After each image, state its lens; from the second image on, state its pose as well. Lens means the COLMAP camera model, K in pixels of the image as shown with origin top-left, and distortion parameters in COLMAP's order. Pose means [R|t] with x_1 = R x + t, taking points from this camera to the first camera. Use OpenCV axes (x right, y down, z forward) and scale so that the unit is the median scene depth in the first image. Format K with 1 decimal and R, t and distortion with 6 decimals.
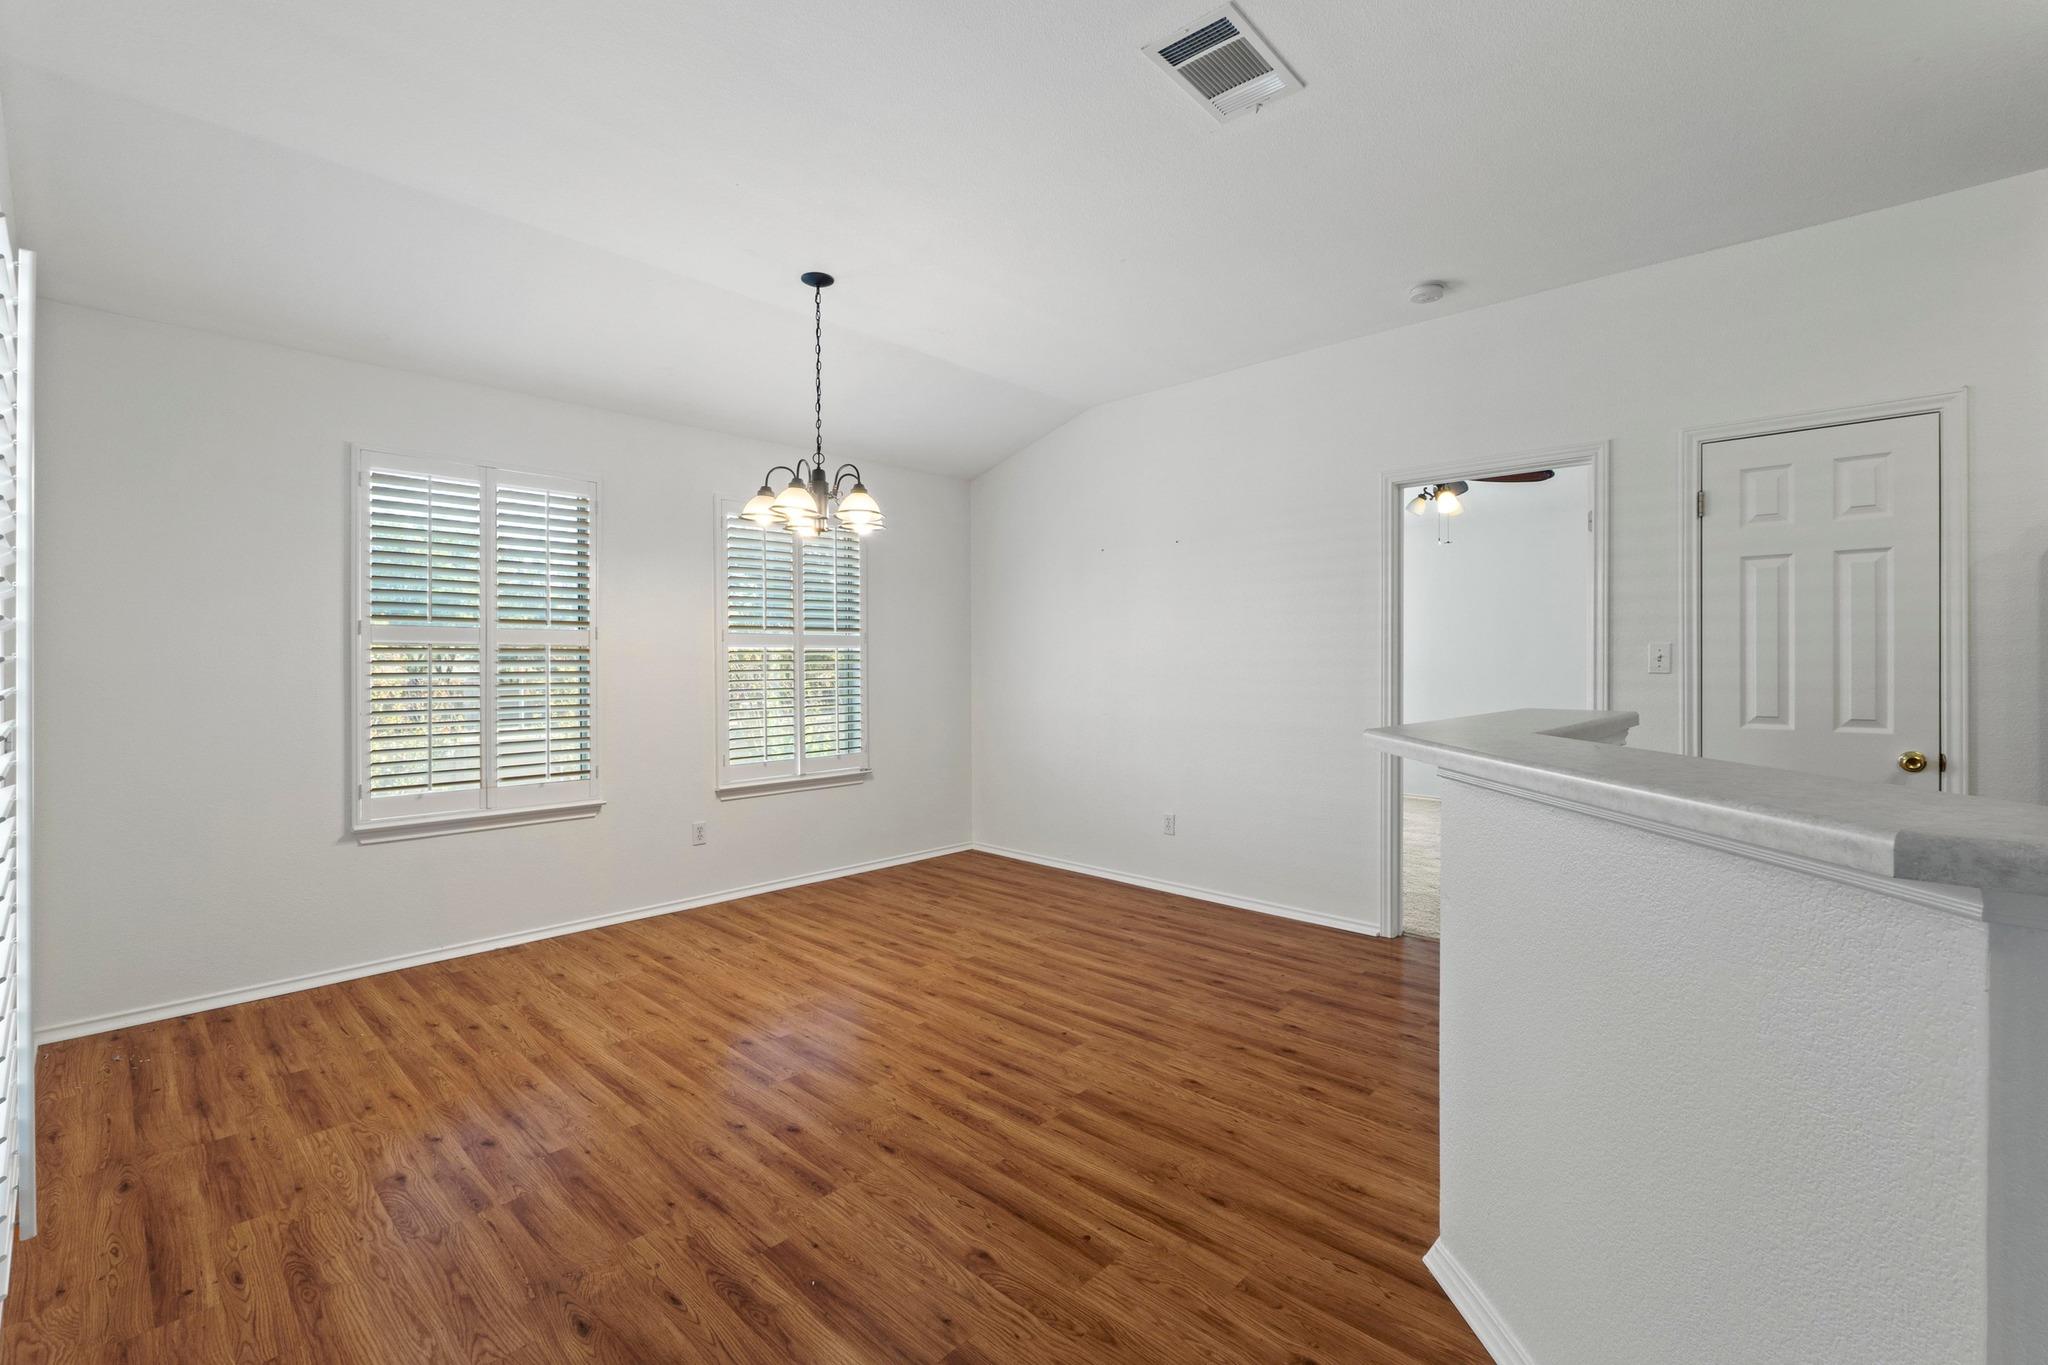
lens RADIAL K [[885.2, 0, 1031.3], [0, 885.2, 661.8], [0, 0, 1]] dist [-0.003309, -0.000048]
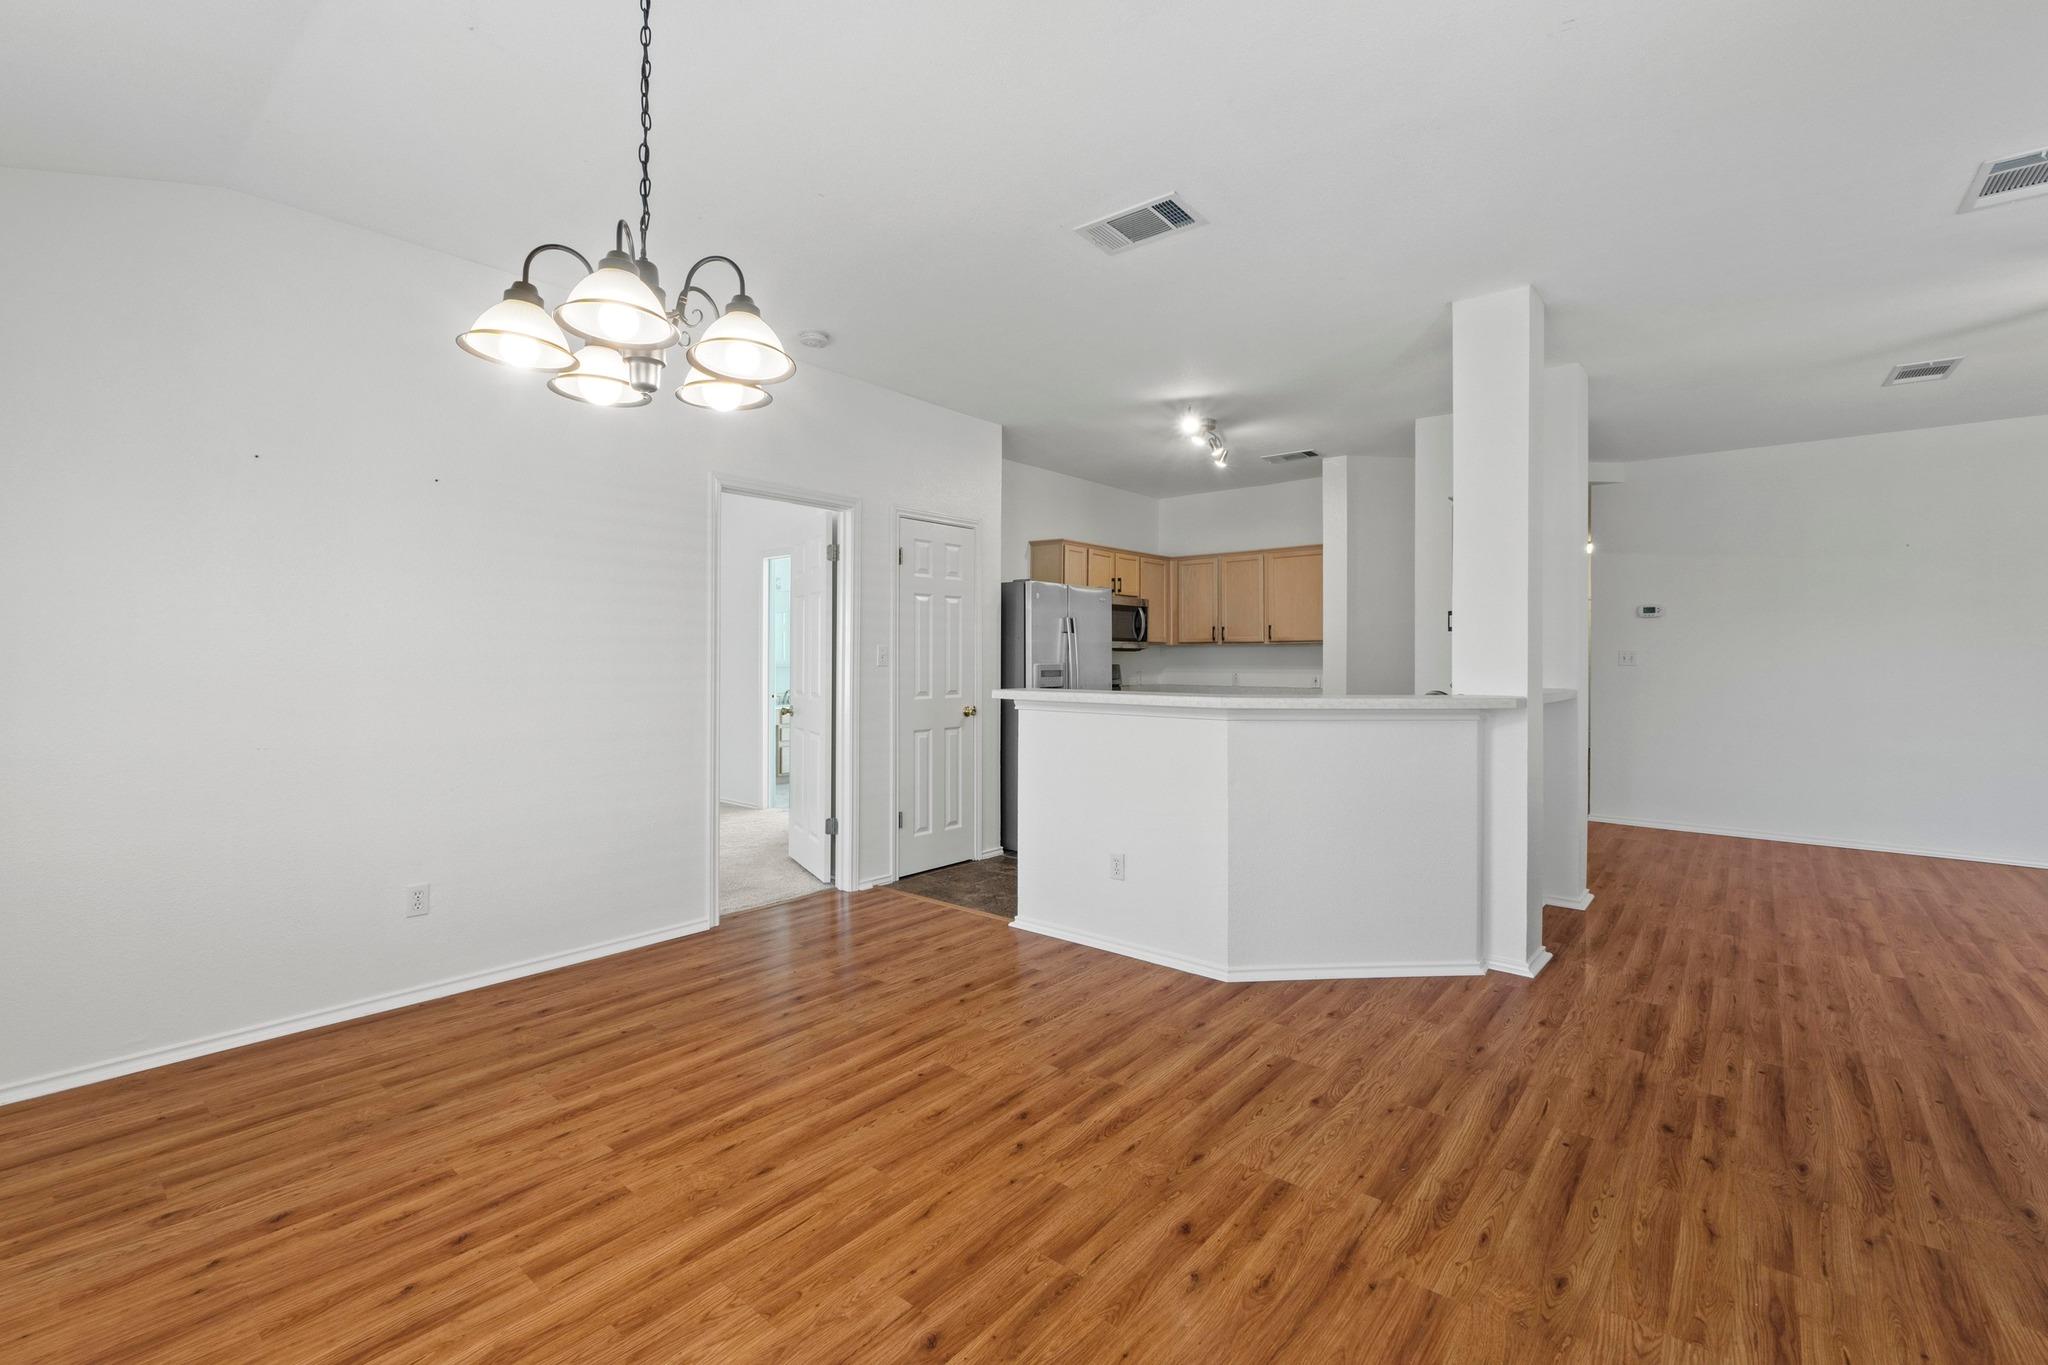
lens RADIAL K [[879.6, 0, 1012.6], [0, 879.6, 661.4], [0, 0, 1]] dist [-0.002585, -0.000331]
pose [[-0.045409, -0.003227, 0.998963, -0.869863], [-0.004337, 0.999986, 0.003033, 0.000030], [-0.998959, -0.004195, -0.045422, 0.970103]]
